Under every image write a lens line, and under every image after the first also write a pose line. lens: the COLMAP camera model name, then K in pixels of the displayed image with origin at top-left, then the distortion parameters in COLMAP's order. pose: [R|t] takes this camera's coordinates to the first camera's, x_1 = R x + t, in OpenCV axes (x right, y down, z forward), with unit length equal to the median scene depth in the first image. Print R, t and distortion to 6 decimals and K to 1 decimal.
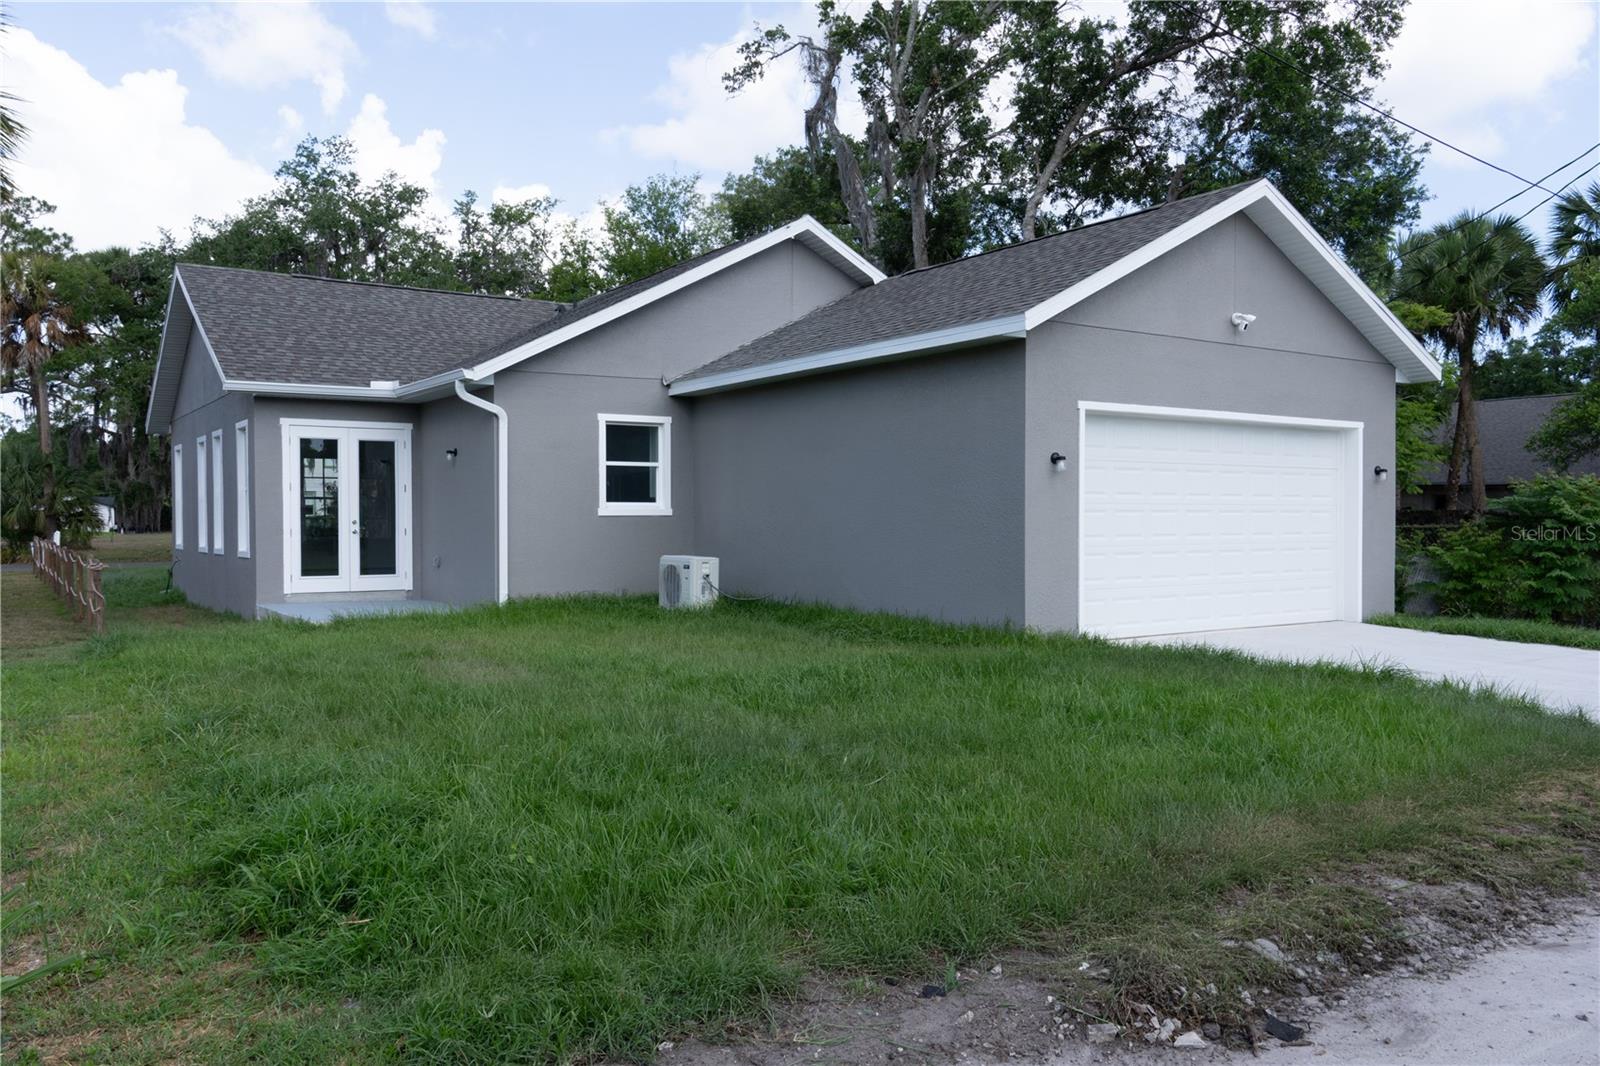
lens RADIAL K [[1226.5, 0, 800.4], [0, 1226.5, 559.2], [0, 0, 1]] dist [-0.040994, 0.001396]
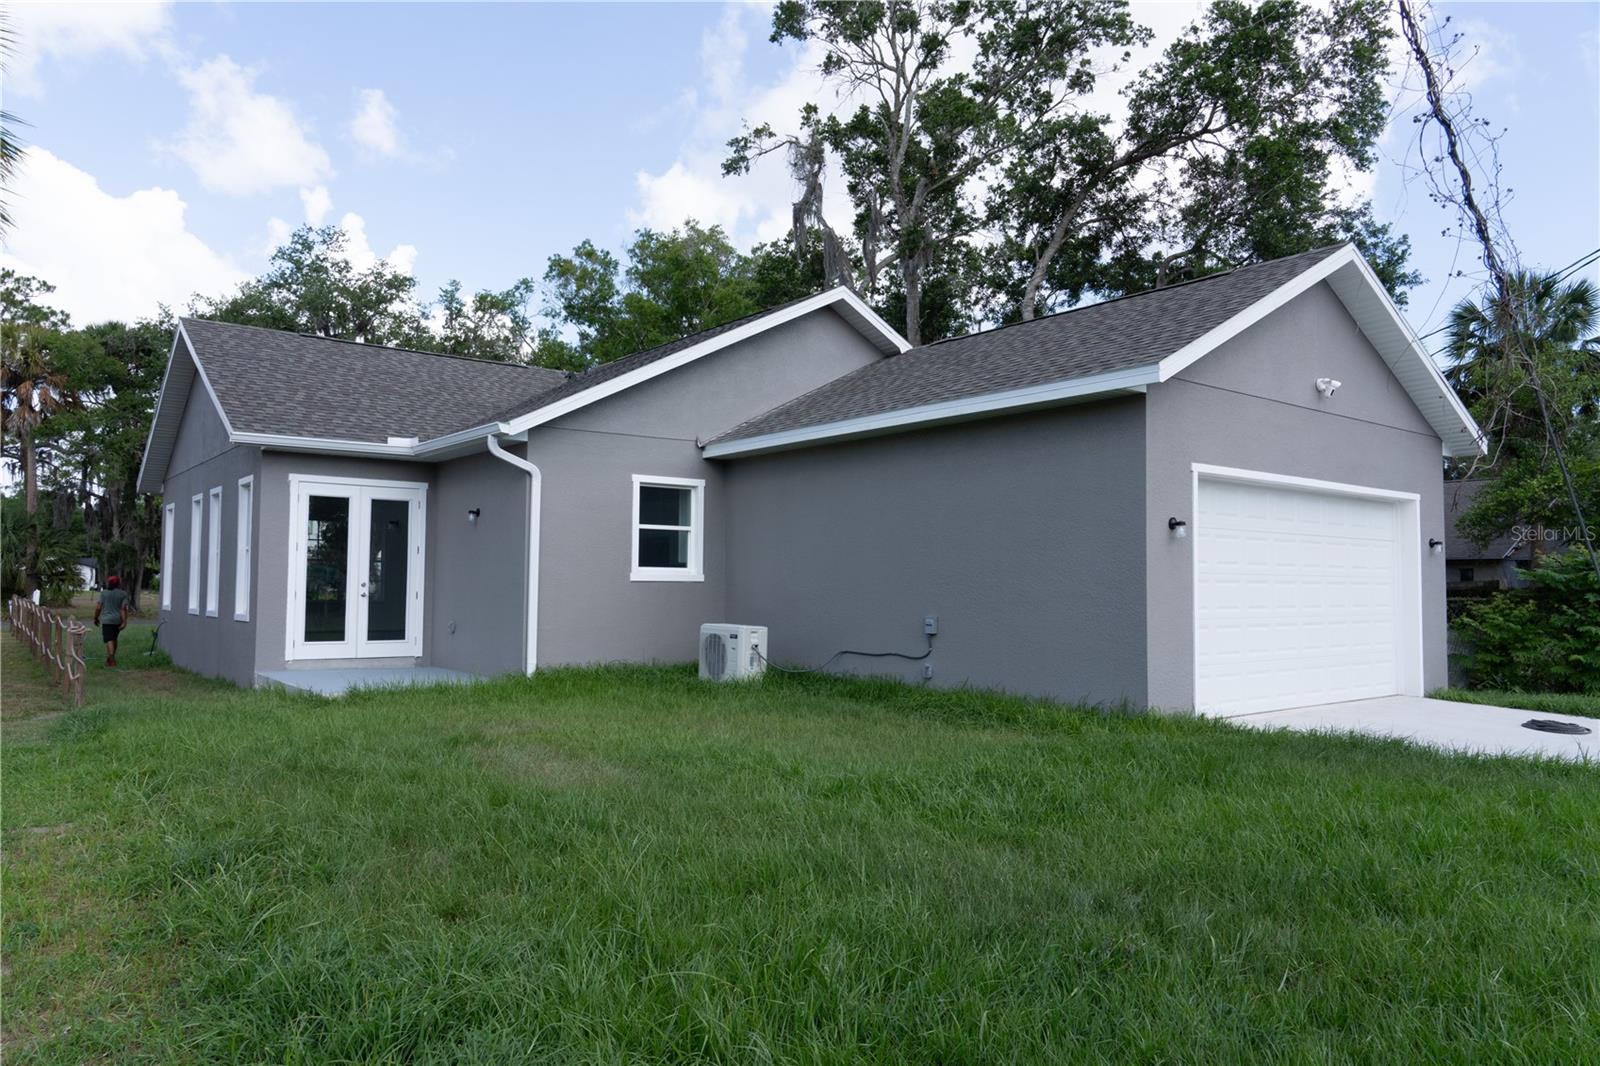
lens RADIAL K [[1090.8, 0, 800.0], [0, 1090.8, 533.0], [0, 0, 1]] dist [-0.030126, 0.005193]
pose [[0.997934, 0.013240, 0.062872, -0.074833], [-0.008039, 0.996578, -0.082269, -0.003443], [-0.063746, 0.081593, 0.994625, 0.125261]]
